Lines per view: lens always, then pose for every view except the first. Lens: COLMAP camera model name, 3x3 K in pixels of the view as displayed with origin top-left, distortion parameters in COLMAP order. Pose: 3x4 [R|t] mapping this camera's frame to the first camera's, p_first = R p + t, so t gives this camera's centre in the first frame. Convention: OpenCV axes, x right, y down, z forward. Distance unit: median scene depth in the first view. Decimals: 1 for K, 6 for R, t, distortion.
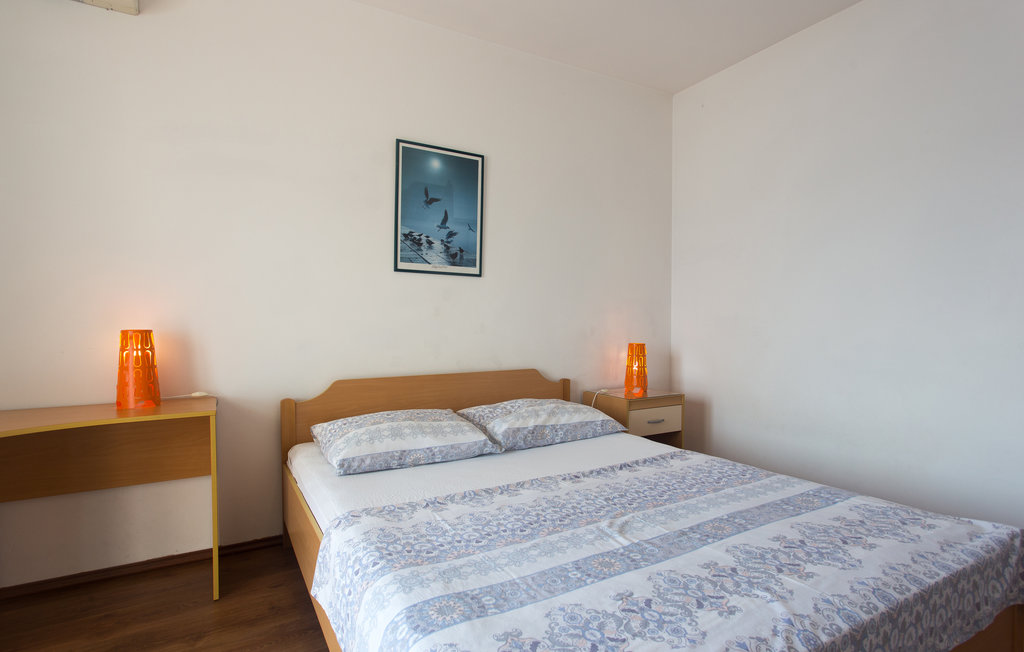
lens RADIAL K [[504.7, 0, 512.0], [0, 504.7, 326.0], [0, 0, 1]] dist [-0.003381, 0.000085]
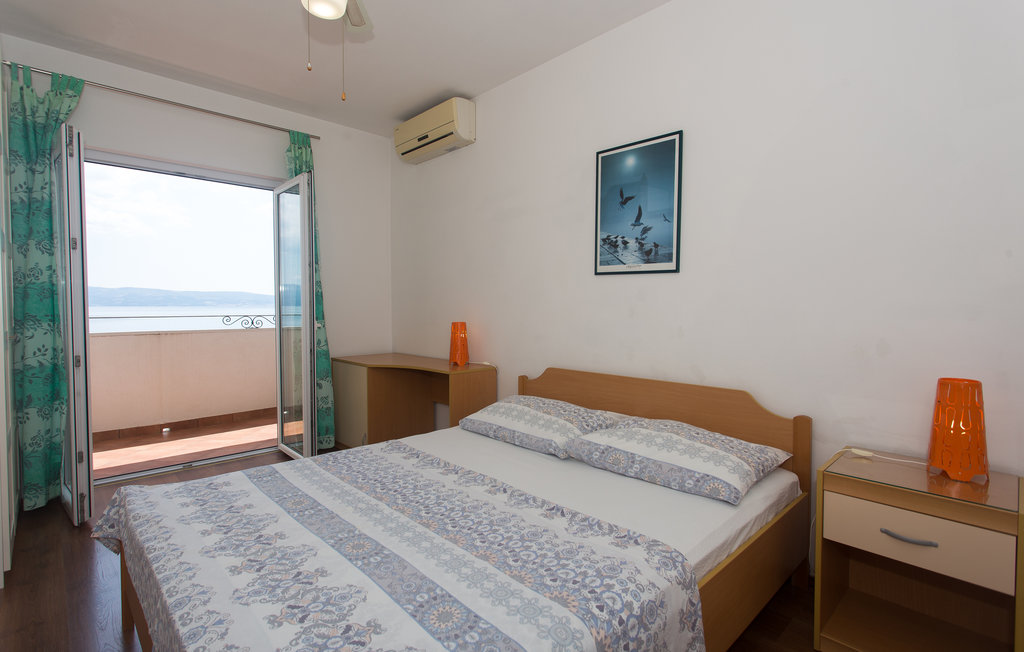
lens RADIAL K [[504.8, 0, 514.7], [0, 504.8, 311.2], [0, 0, 1]] dist [-0.001770, -0.000185]
pose [[0.232205, 0.013914, -0.972567, 0.759472], [-0.014915, 0.999831, 0.010743, -0.038654], [0.972553, 0.012011, 0.232373, 0.564071]]
